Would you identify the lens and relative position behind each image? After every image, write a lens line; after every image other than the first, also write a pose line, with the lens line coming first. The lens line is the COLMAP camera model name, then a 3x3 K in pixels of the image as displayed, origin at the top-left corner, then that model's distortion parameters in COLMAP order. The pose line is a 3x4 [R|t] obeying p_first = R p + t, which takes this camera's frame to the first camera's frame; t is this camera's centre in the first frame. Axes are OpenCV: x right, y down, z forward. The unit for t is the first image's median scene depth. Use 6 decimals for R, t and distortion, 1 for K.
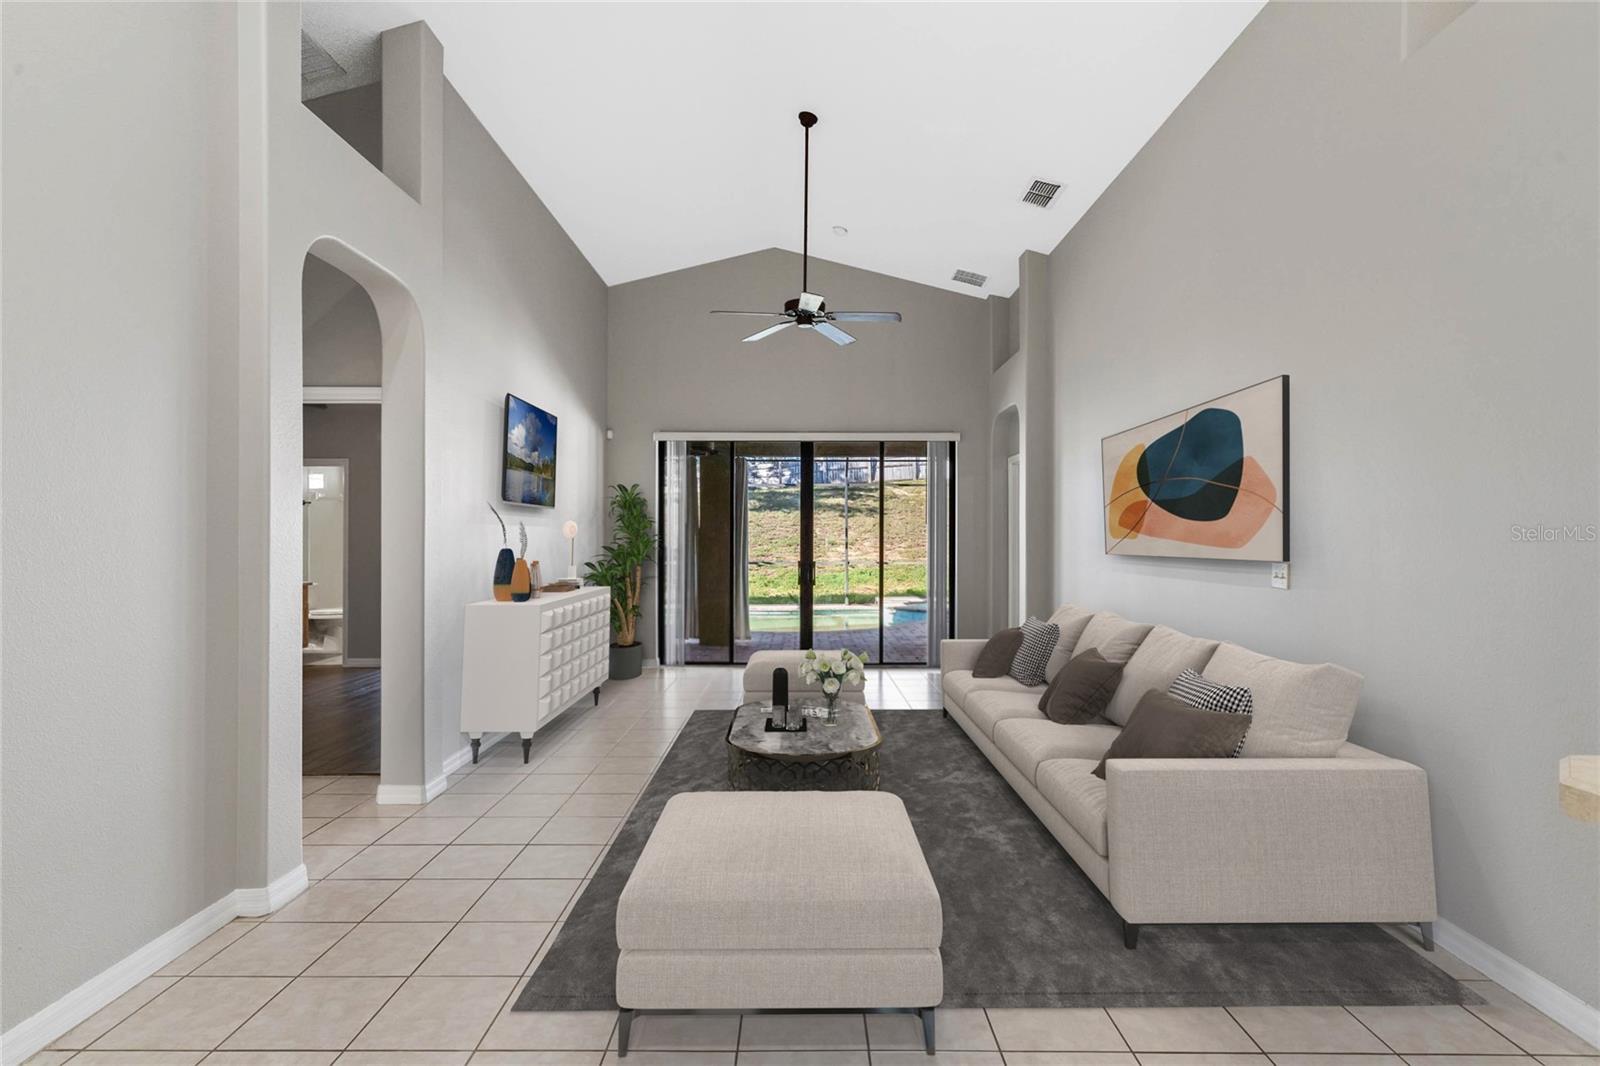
lens RADIAL K [[817.4, 0, 776.5], [0, 817.4, 530.3], [0, 0, 1]] dist [0.002348, 0.000398]
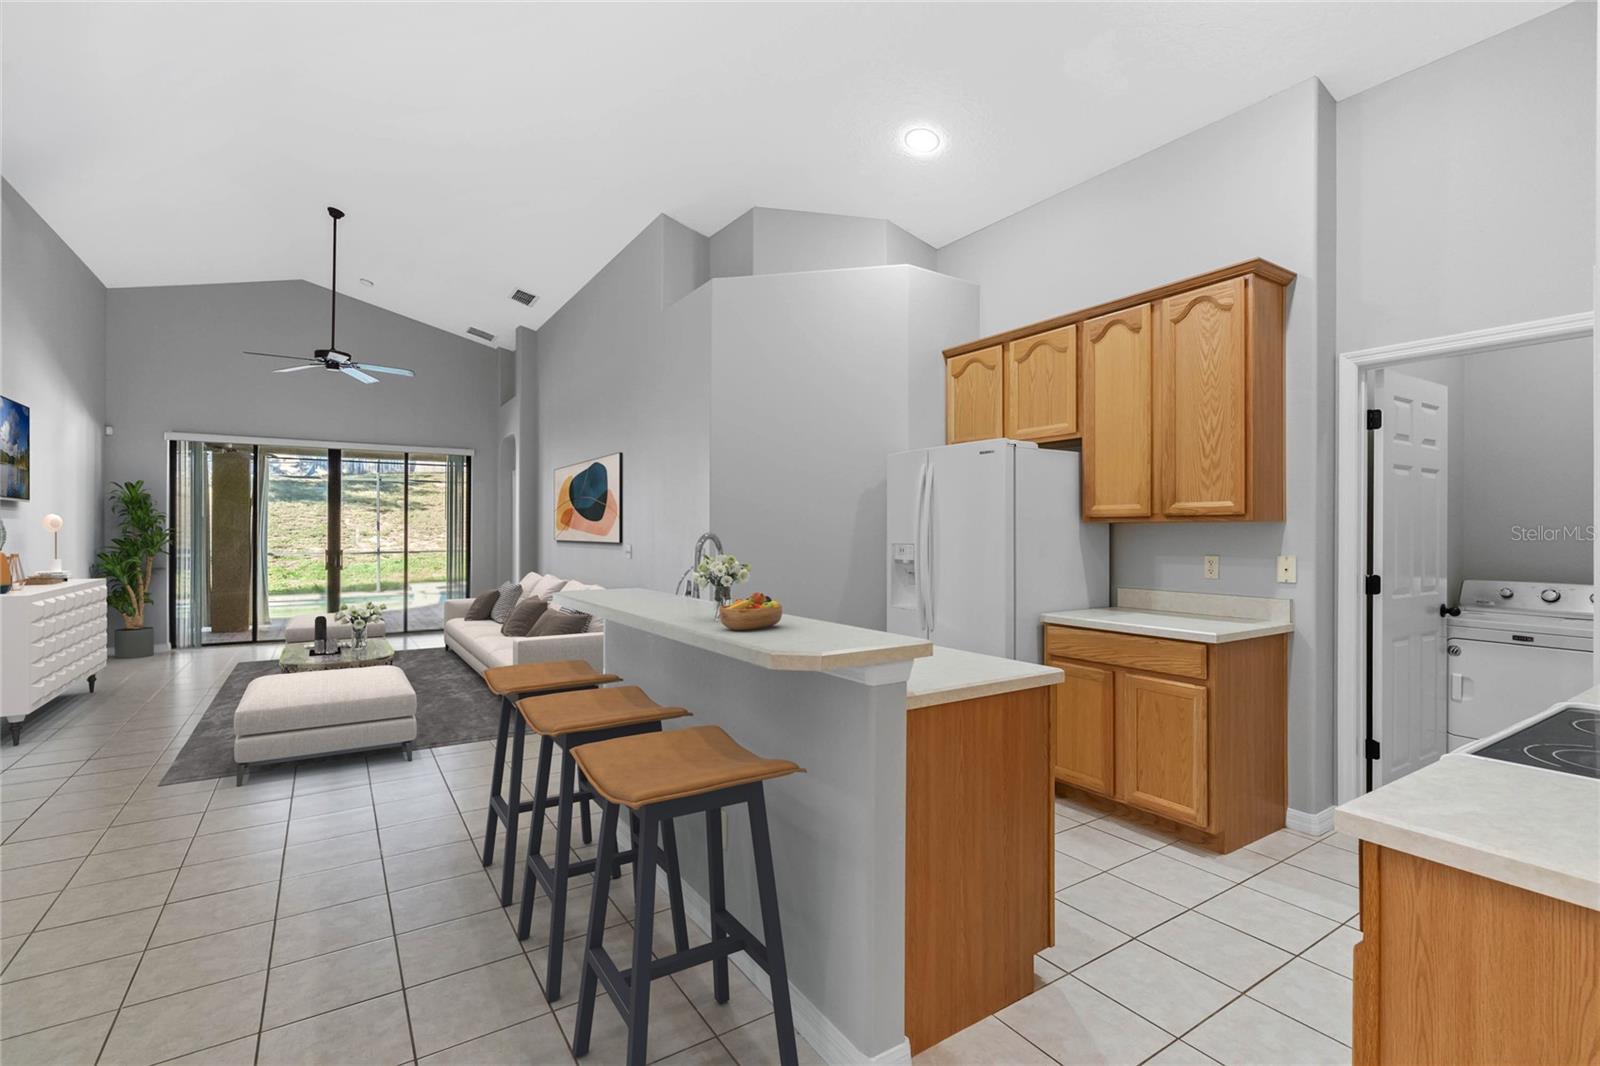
lens RADIAL K [[732.1, 0, 812.5], [0, 732.1, 534.0], [0, 0, 1]] dist [-0.004356, 0.001028]
pose [[0.814984, -0.004143, 0.579469, -0.012966], [-0.004936, 0.999889, 0.014092, -0.003217], [-0.579463, -0.014345, 0.814873, -0.268747]]
